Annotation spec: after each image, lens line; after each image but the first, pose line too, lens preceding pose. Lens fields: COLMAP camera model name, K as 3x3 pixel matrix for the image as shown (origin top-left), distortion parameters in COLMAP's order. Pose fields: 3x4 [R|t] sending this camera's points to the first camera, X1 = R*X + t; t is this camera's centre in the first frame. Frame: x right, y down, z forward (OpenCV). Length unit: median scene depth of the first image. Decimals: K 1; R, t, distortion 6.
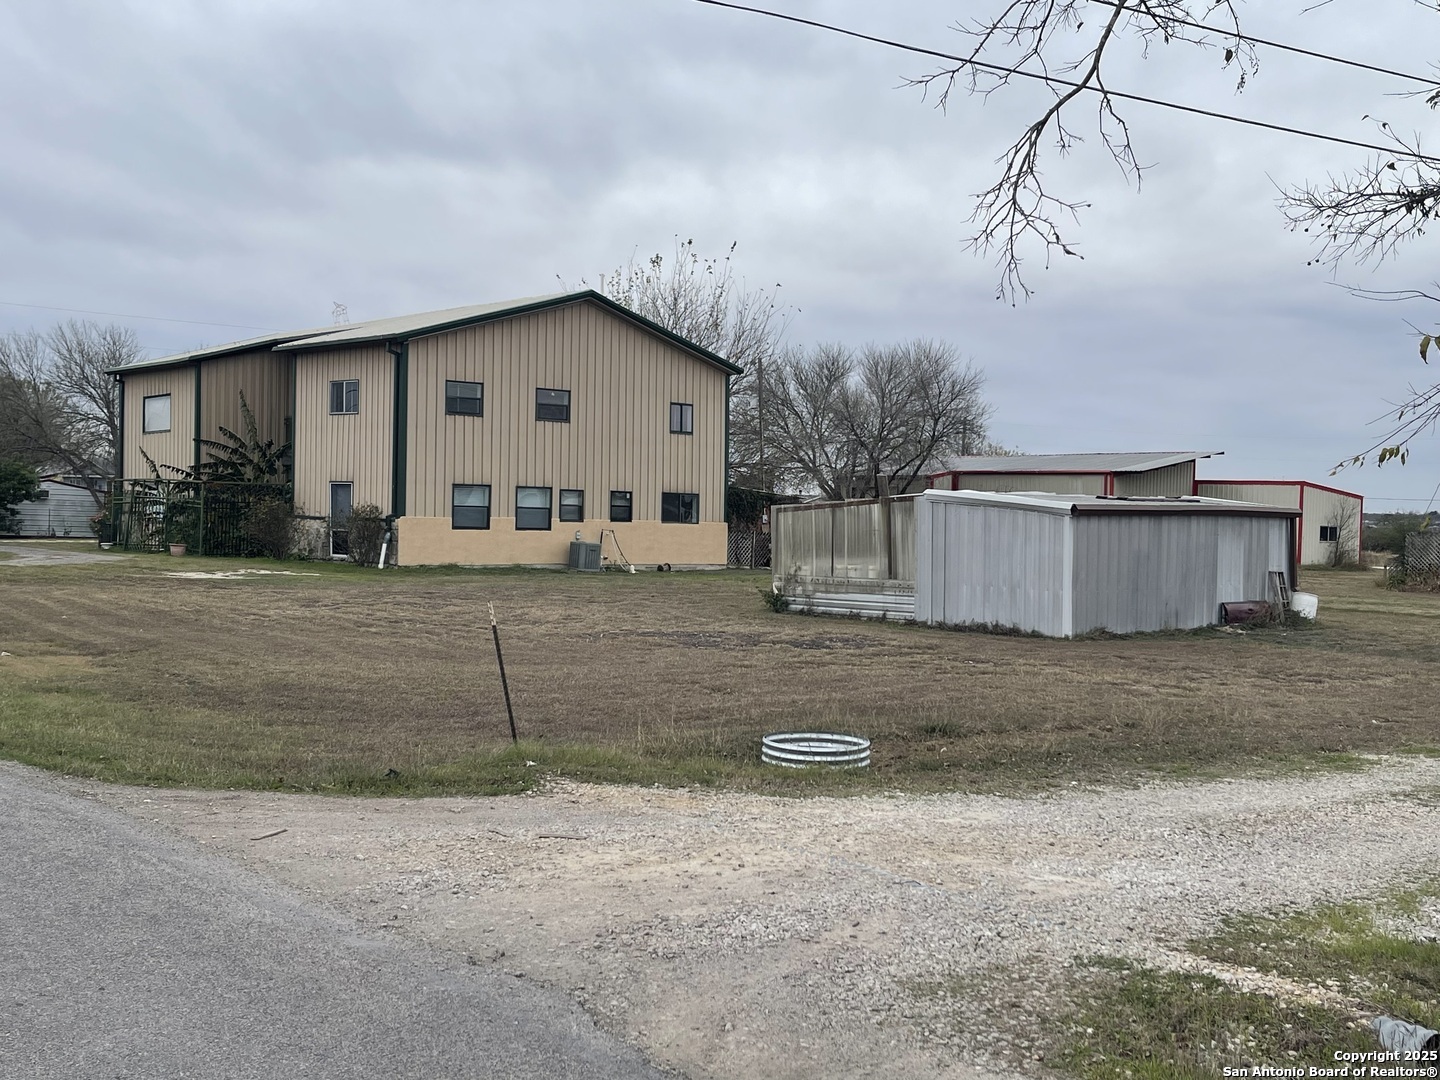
lens RADIAL K [[1646.6, 0, 720.0], [0, 1646.6, 540.0], [0, 0, 1]] dist [0.102138, -0.385937]
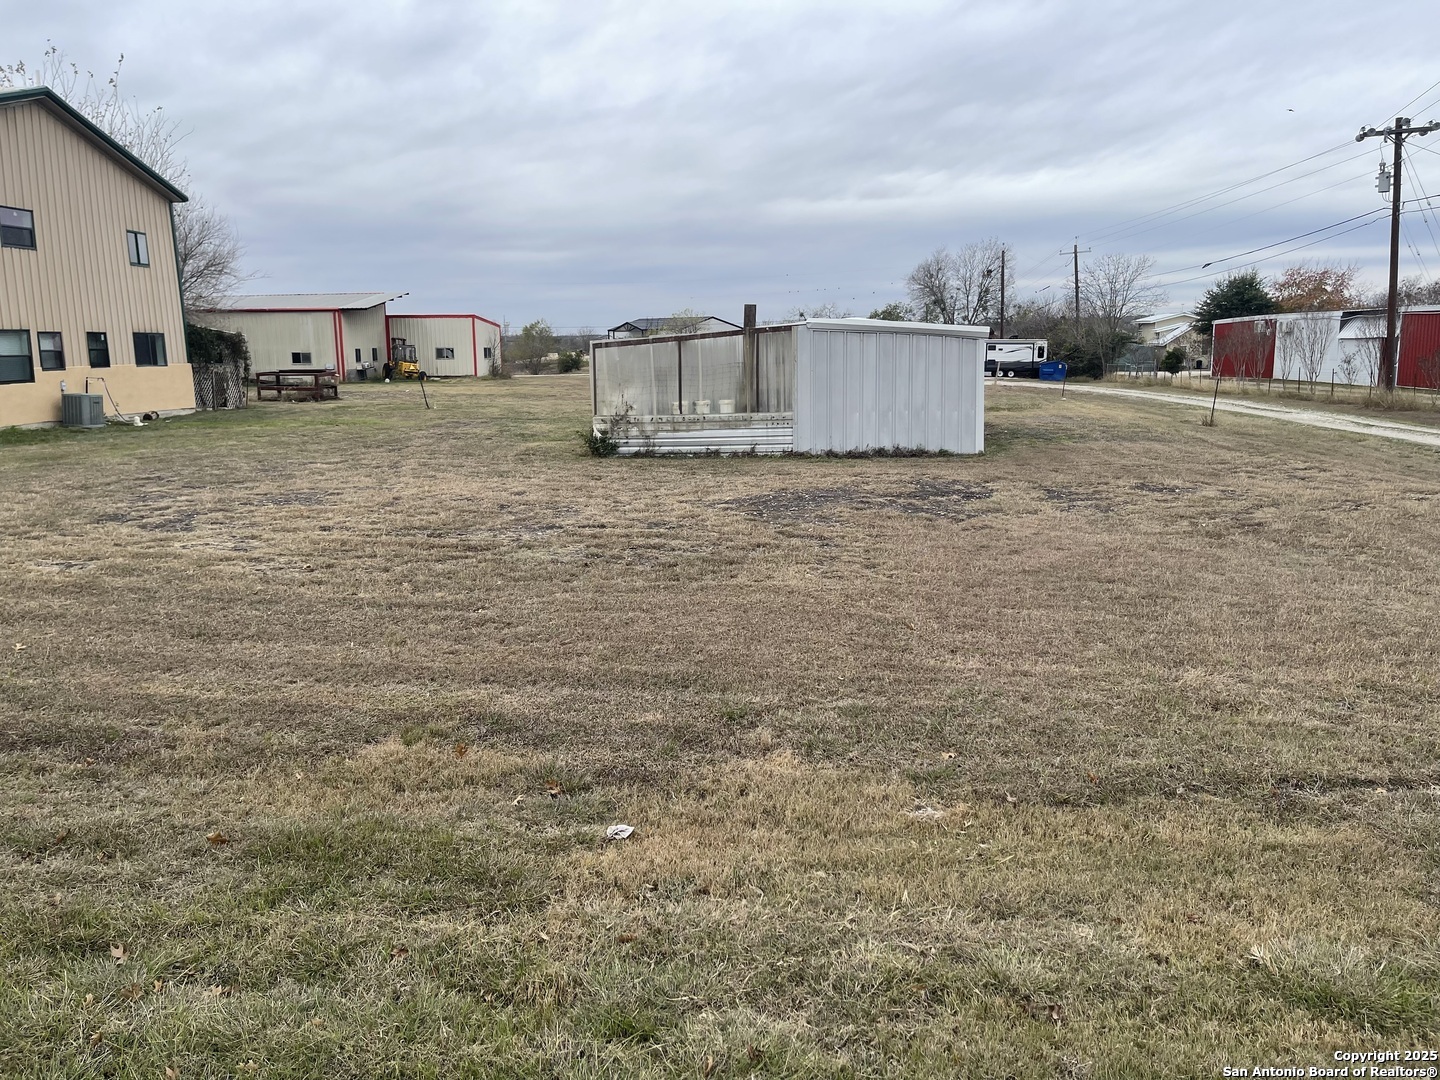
lens RADIAL K [[1086.2, 0, 720.0], [0, 1086.2, 540.0], [0, 0, 1]] dist [0.096871, -0.113659]
pose [[0.734088, -0.156679, 0.660732, -0.234599], [0.046462, 0.982326, 0.181318, -0.013267], [-0.677463, -0.102404, 0.728393, 0.354064]]
